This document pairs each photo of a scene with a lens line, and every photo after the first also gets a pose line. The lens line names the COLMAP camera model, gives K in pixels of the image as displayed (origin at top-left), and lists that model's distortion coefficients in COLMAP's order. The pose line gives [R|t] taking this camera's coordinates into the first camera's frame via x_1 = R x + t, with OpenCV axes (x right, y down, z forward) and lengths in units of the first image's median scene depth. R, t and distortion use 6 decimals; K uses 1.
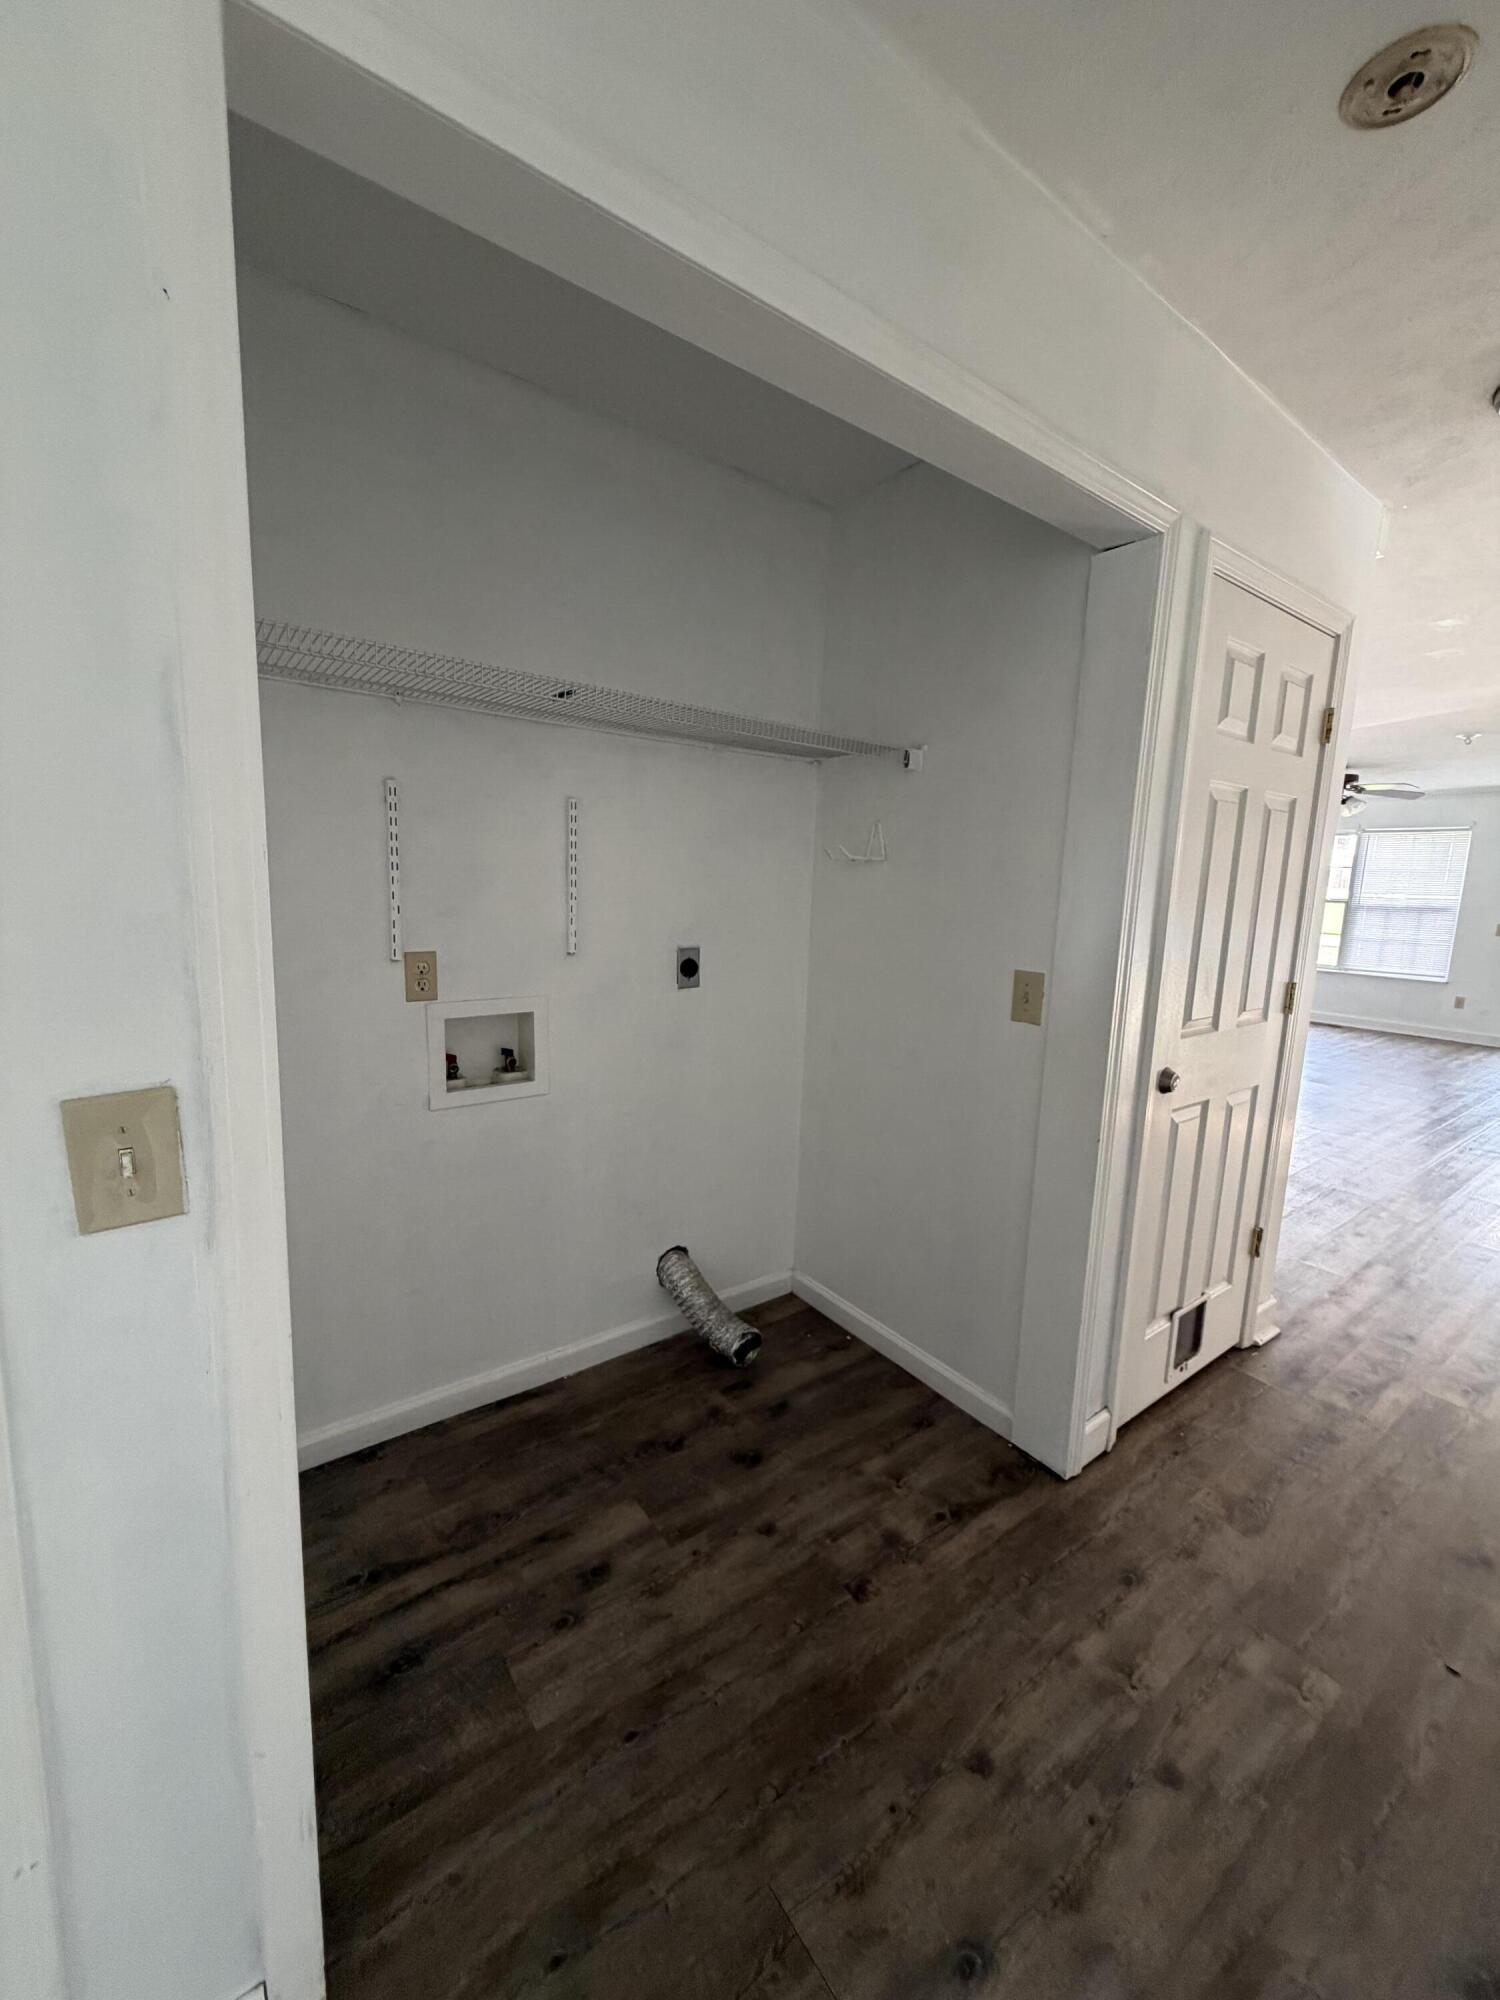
lens RADIAL K [[796.8, 0, 752.7], [0, 796.8, 1005.1], [0, 0, 1]] dist [-0.002695, -0.000247]
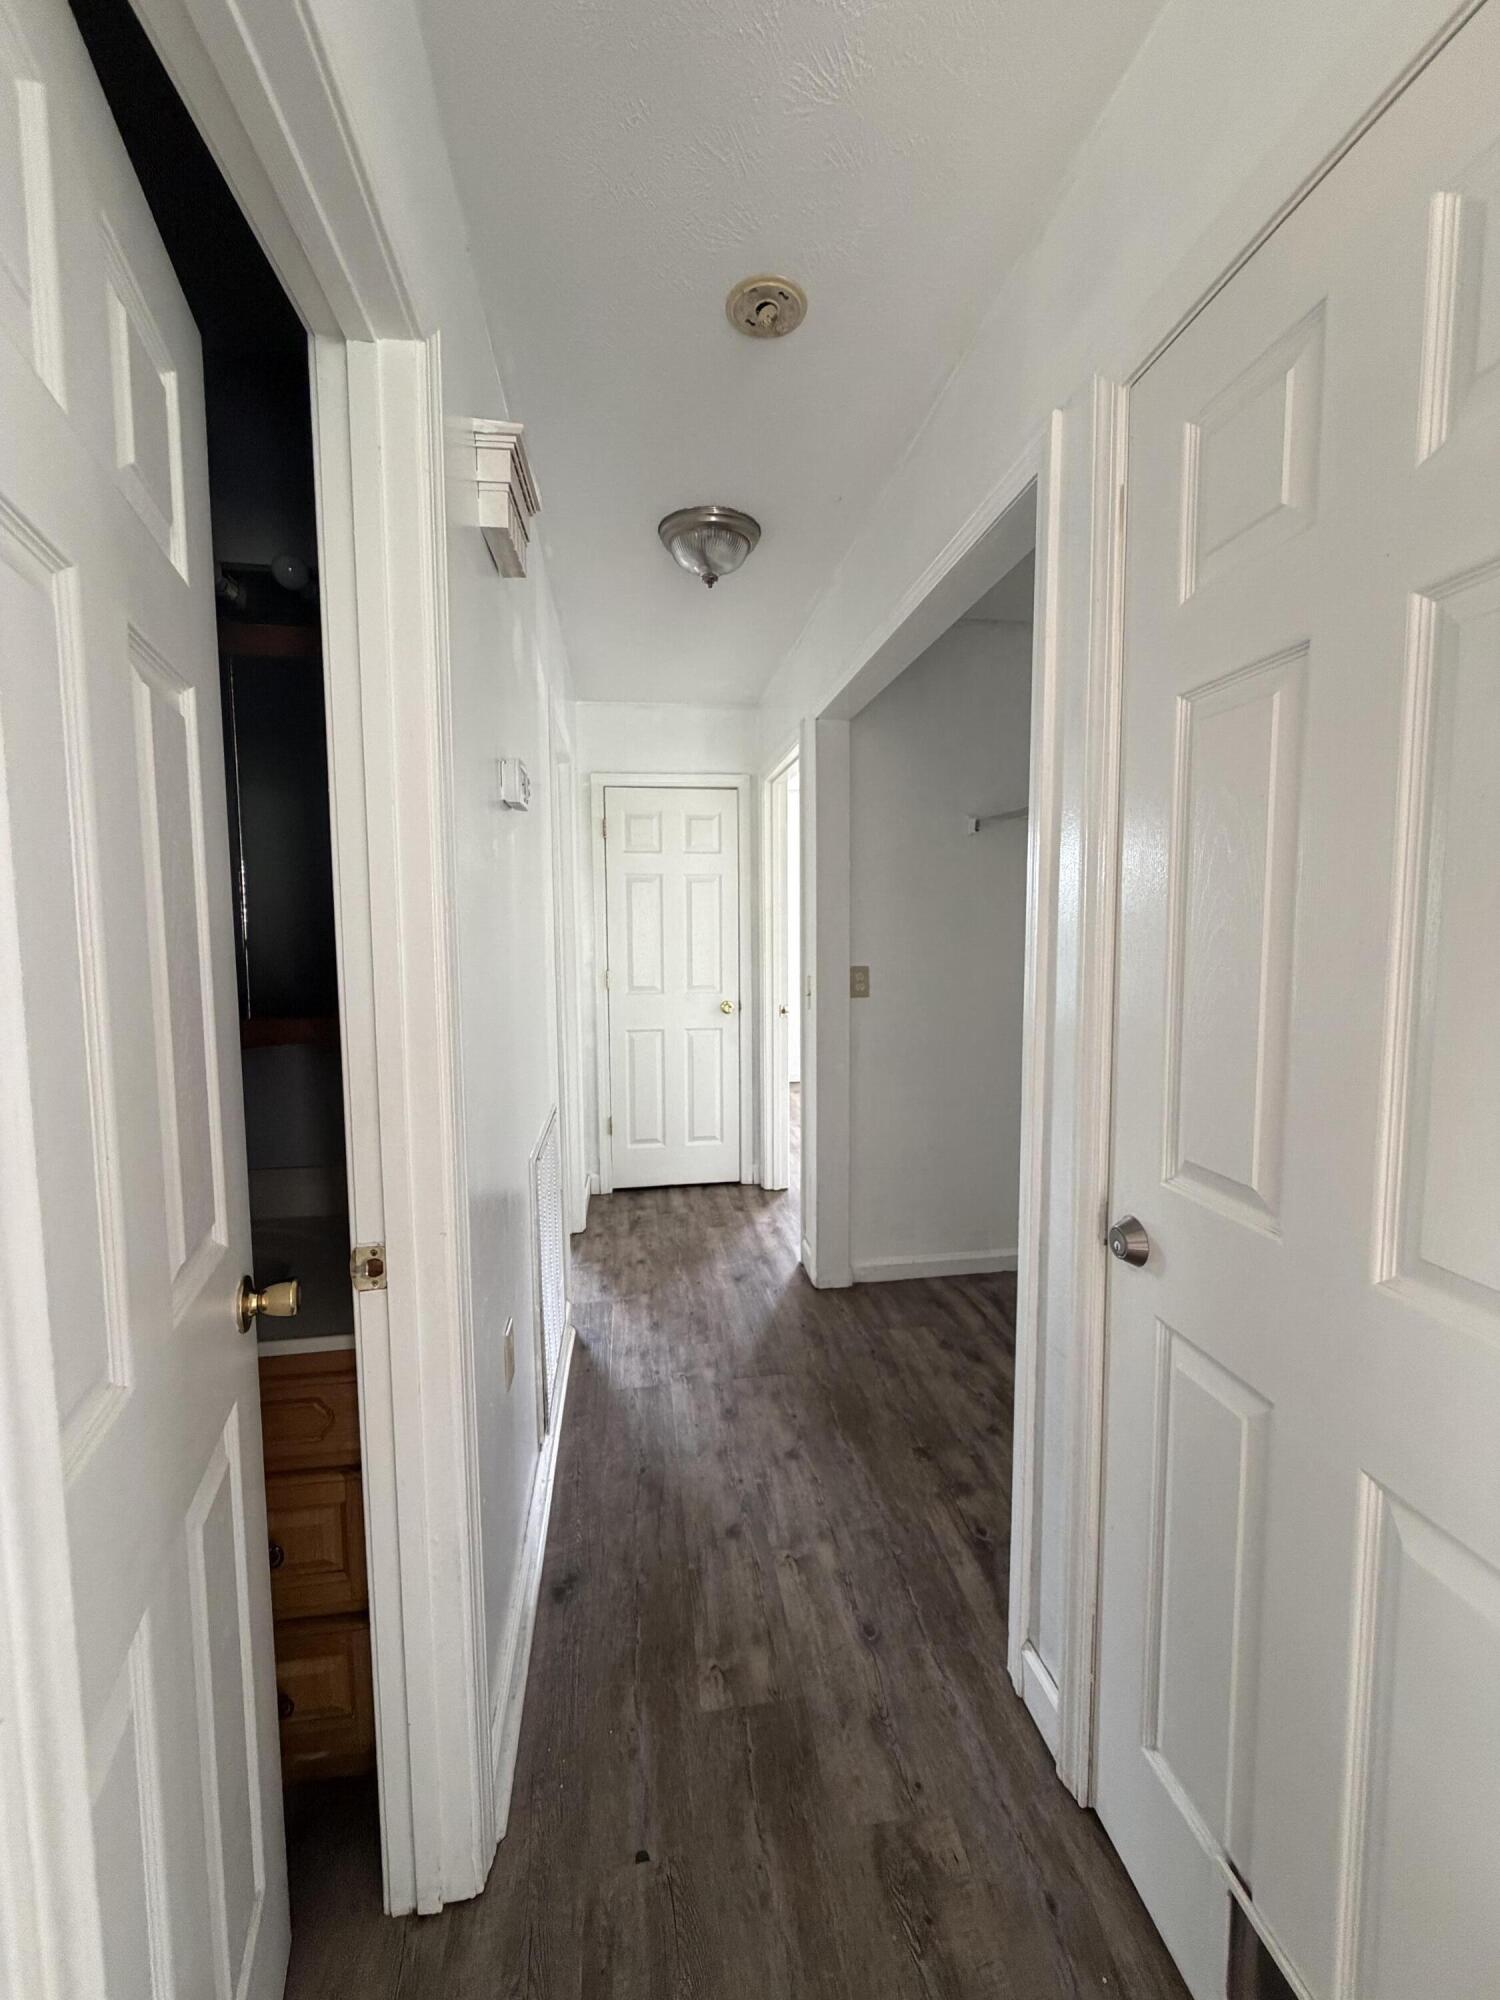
lens RADIAL K [[796.8, 0, 748.2], [0, 796.8, 988.1], [0, 0, 1]] dist [-0.002695, -0.000247]
pose [[-0.476028, 0.040470, -0.878498, 1.575683], [-0.139031, 0.982915, 0.120617, -0.160319], [0.868371, 0.179555, -0.462268, 1.368744]]
